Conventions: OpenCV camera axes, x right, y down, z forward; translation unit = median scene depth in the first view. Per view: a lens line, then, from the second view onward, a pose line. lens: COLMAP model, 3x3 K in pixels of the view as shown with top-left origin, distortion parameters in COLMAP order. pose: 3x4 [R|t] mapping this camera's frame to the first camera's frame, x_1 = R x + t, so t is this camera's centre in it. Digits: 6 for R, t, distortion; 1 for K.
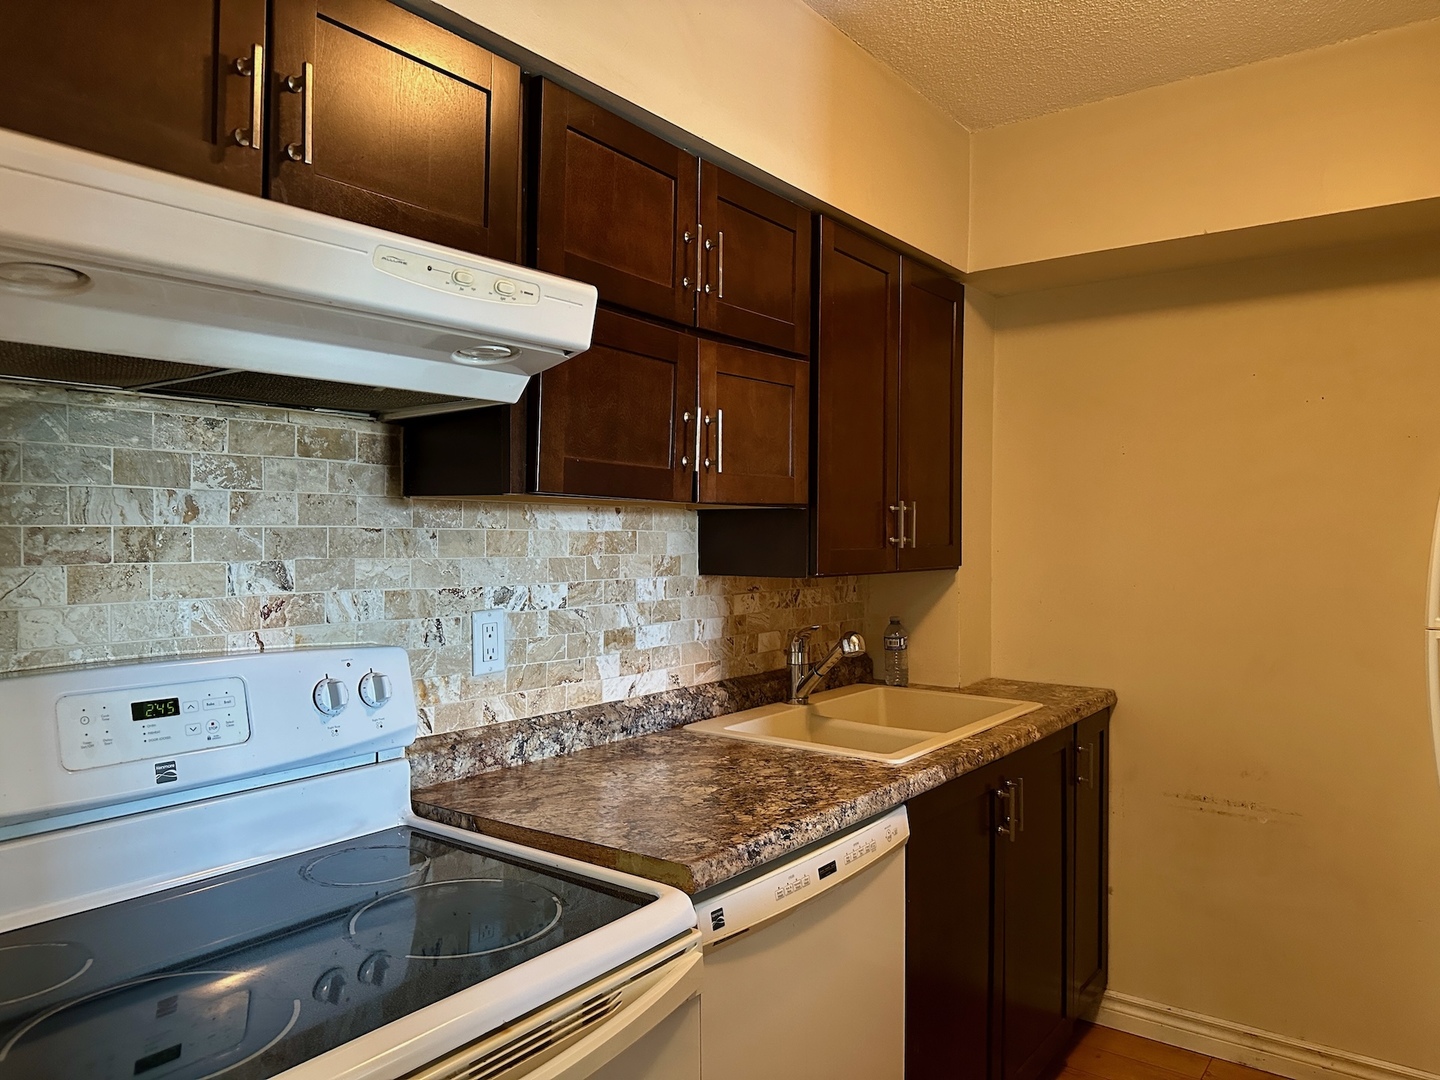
lens RADIAL K [[1029.6, 0, 716.9], [0, 1029.6, 516.5], [0, 0, 1]] dist [0.104137, -0.100434]
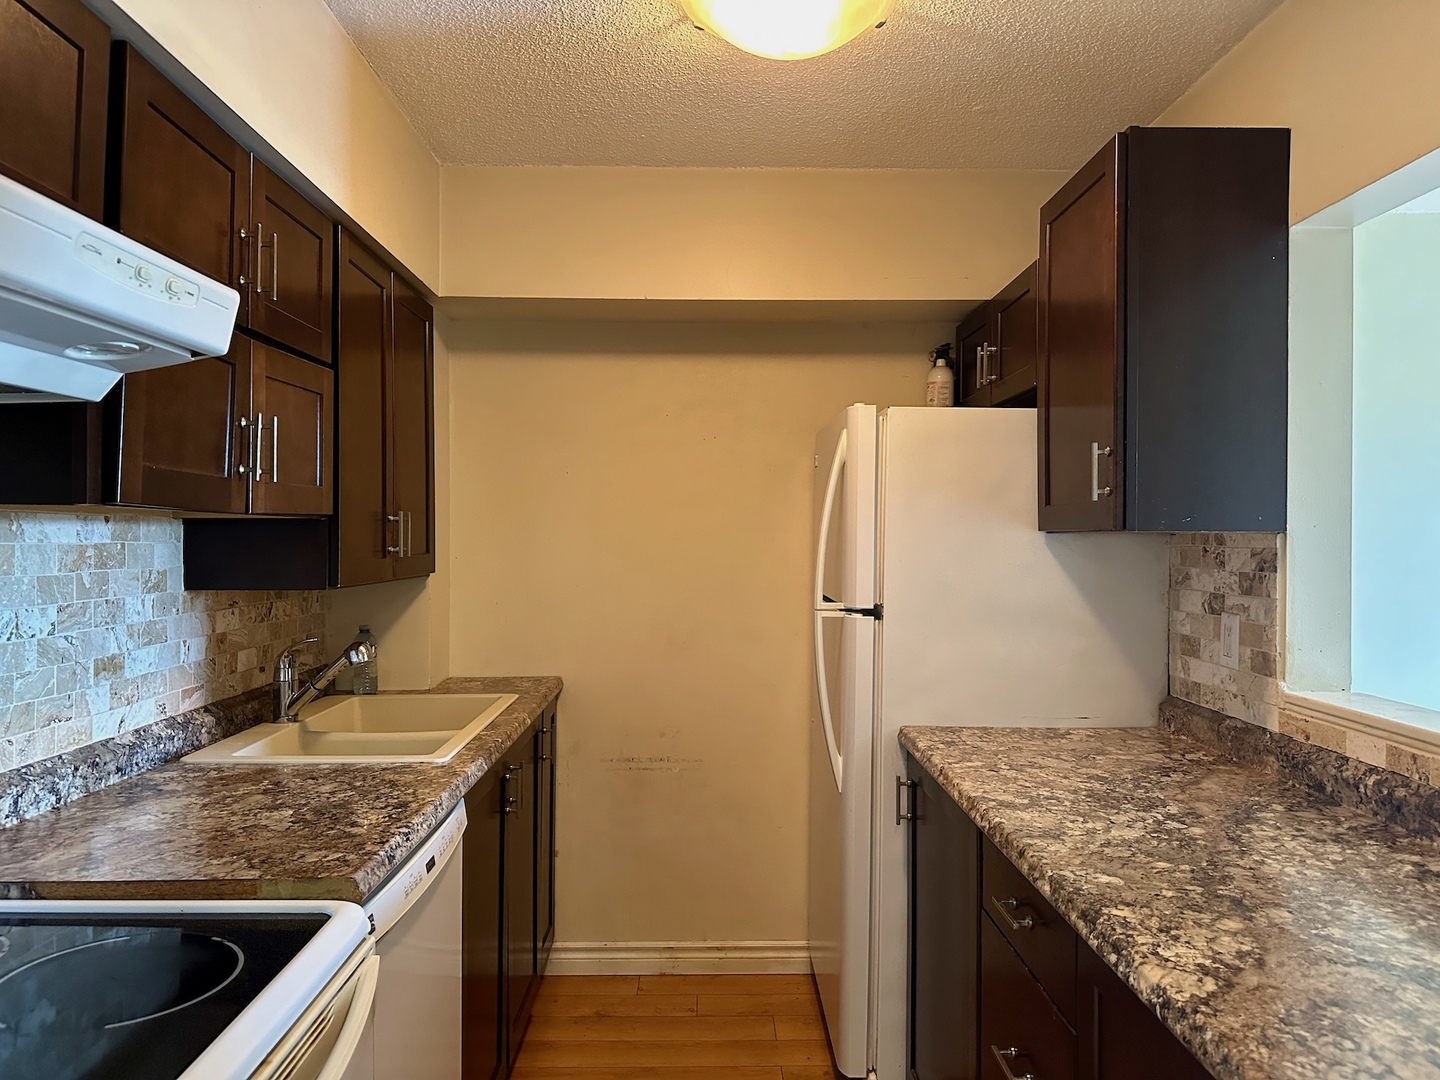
lens RADIAL K [[1029.6, 0, 726.3], [0, 1029.6, 499.5], [0, 0, 1]] dist [0.104137, -0.100434]
pose [[0.797903, 0.020612, 0.602433, -0.223171], [-0.009627, 0.999723, -0.021455, -0.008954], [-0.602709, 0.011319, 0.797881, -0.025641]]
